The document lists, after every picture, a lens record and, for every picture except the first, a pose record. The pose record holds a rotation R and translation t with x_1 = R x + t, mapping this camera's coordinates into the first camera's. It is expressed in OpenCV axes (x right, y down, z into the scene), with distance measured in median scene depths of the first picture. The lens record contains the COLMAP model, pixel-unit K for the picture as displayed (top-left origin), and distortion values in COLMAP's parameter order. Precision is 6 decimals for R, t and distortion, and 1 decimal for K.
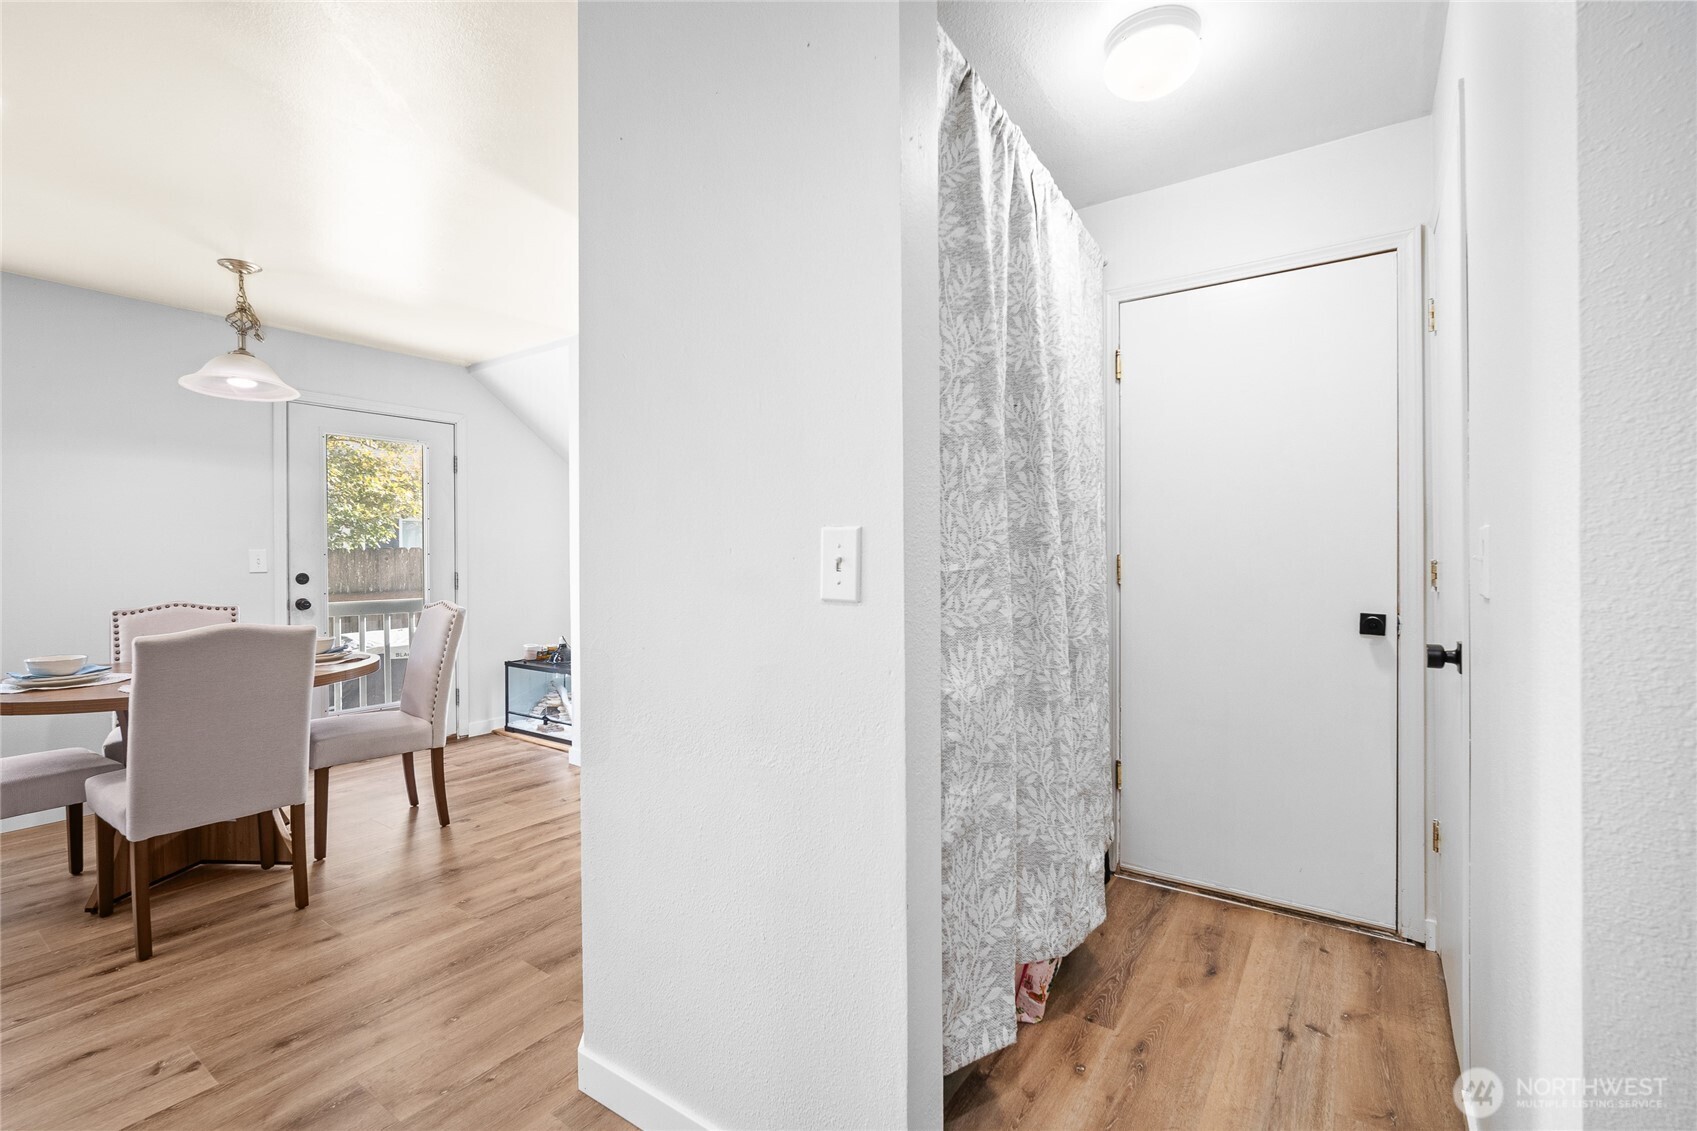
lens RADIAL K [[744.7, 0, 838.5], [0, 744.7, 548.2], [0, 0, 1]] dist [-0.014898, 0.004869]
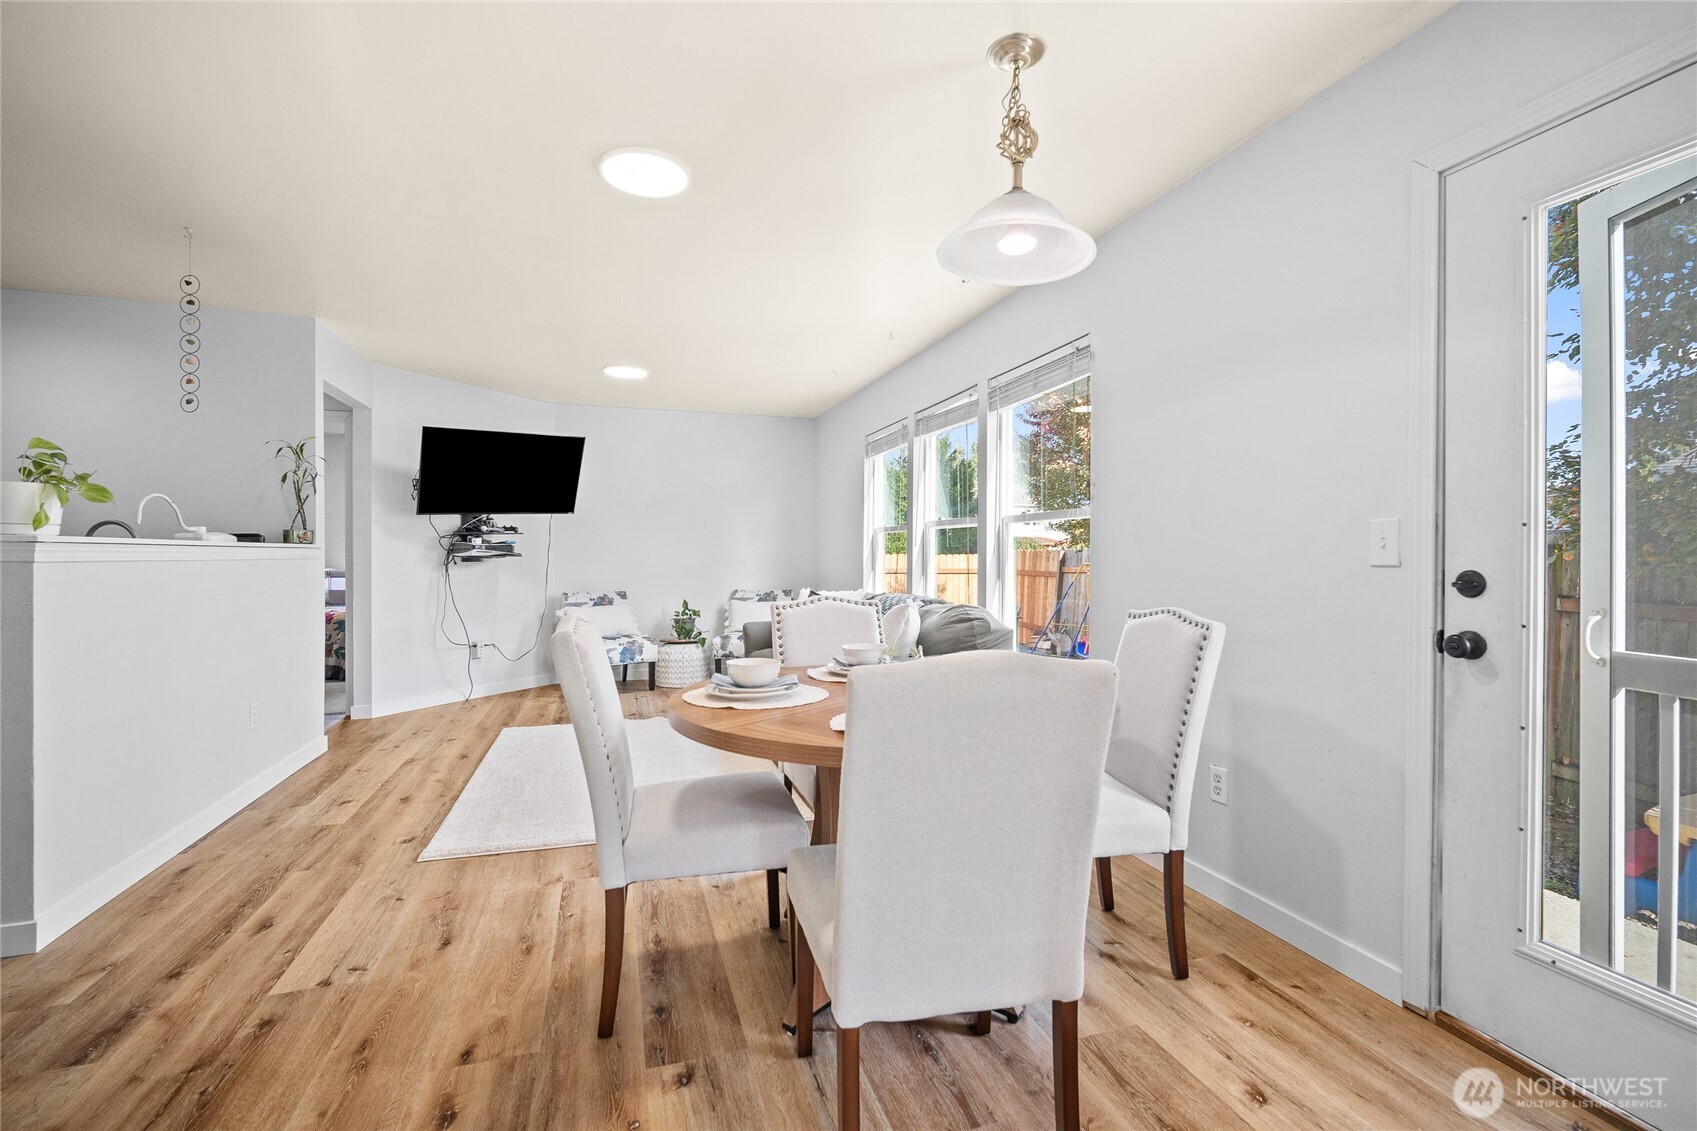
lens RADIAL K [[744.7, 0, 859.2], [0, 744.7, 560.2], [0, 0, 1]] dist [-0.014898, 0.004869]
pose [[-0.587215, 0.014099, -0.809308, -0.237073], [0.014592, 0.999870, 0.006832, 0.025985], [0.809300, -0.007798, -0.587344, 1.253180]]
